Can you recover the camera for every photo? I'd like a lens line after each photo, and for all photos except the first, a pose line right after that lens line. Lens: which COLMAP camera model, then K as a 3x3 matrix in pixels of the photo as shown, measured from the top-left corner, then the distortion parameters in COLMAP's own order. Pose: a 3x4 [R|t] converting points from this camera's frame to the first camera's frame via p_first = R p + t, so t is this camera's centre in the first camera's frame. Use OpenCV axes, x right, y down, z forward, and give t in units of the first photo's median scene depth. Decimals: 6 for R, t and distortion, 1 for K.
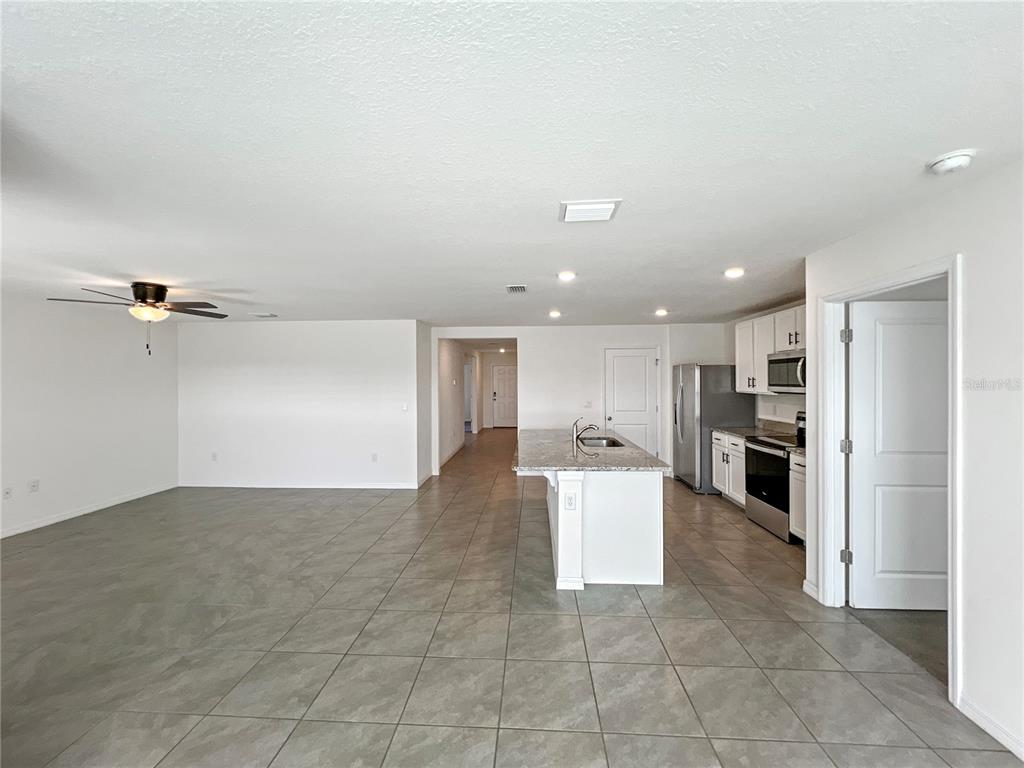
lens RADIAL K [[413.2, 0, 511.0], [0, 413.2, 380.6], [0, 0, 1]] dist [-0.001955, -0.000256]
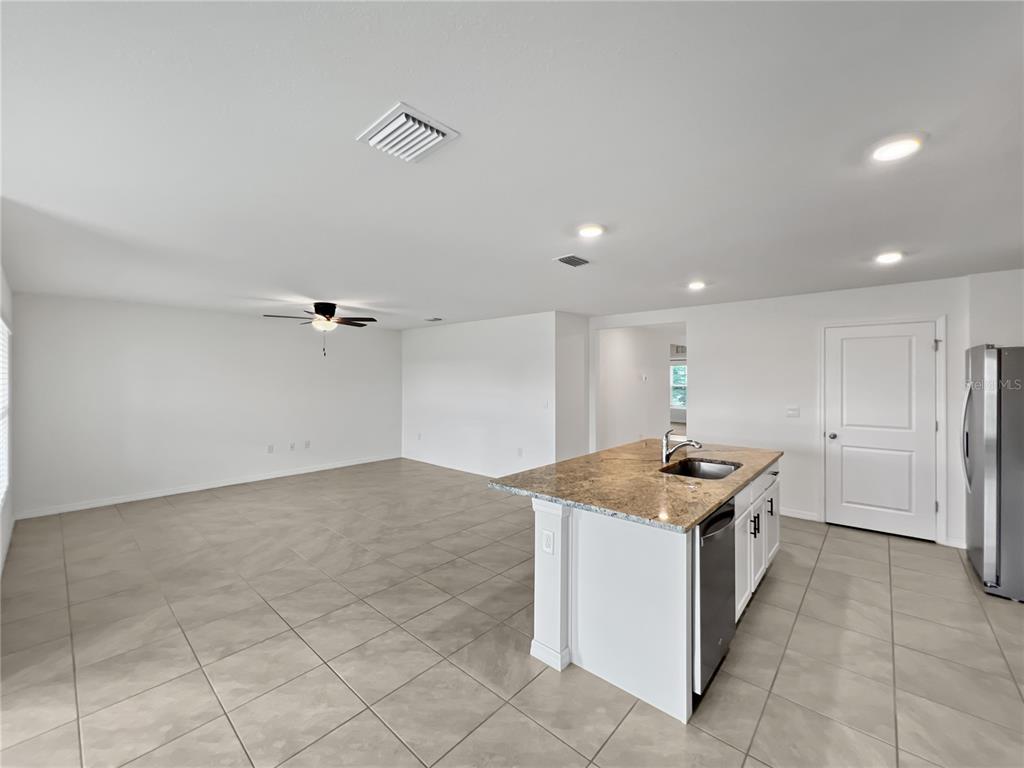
lens RADIAL K [[416.1, 0, 509.0], [0, 416.1, 375.1], [0, 0, 1]] dist [0.001560, -0.000036]
pose [[0.780192, 0.002044, -0.625537, 0.381861], [-0.004394, 0.999988, -0.002212, 0.000581], [0.625525, 0.004474, 0.780192, 0.267117]]
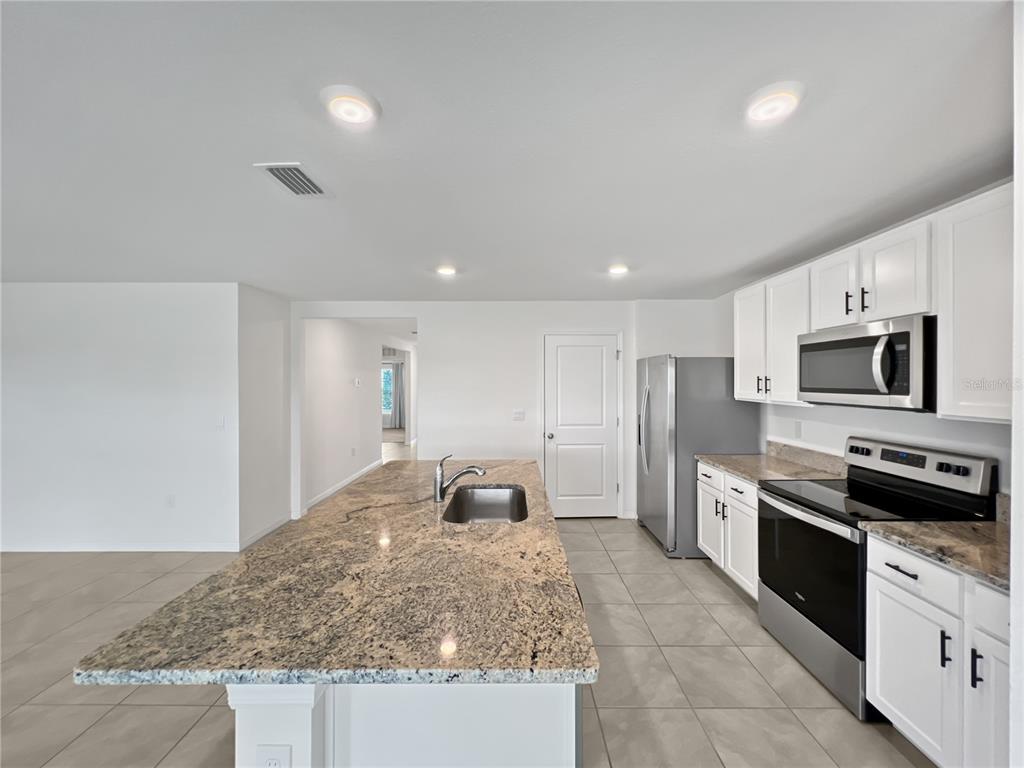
lens RADIAL K [[413.2, 0, 511.0], [0, 413.2, 380.6], [0, 0, 1]] dist [-0.001955, -0.000256]
pose [[0.998754, 0.004780, 0.049684, 0.211388], [-0.004697, 0.999987, -0.001797, 0.001263], [-0.049692, 0.001562, 0.998763, 0.476916]]
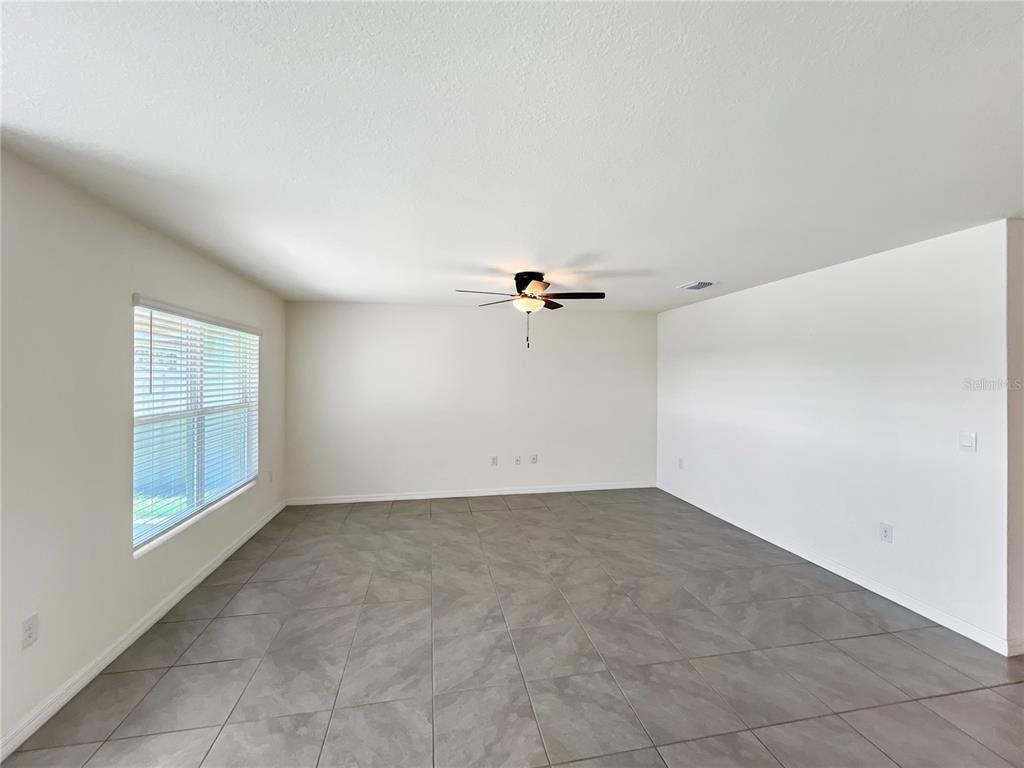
lens RADIAL K [[409.3, 0, 506.0], [0, 409.3, 378.7], [0, 0, 1]] dist [-0.025069, 0.006623]
pose [[0.233735, 0.008890, -0.972260, 0.034379], [-0.000548, 0.999959, 0.009012, -0.000097], [0.972300, -0.001574, 0.233730, 0.621035]]
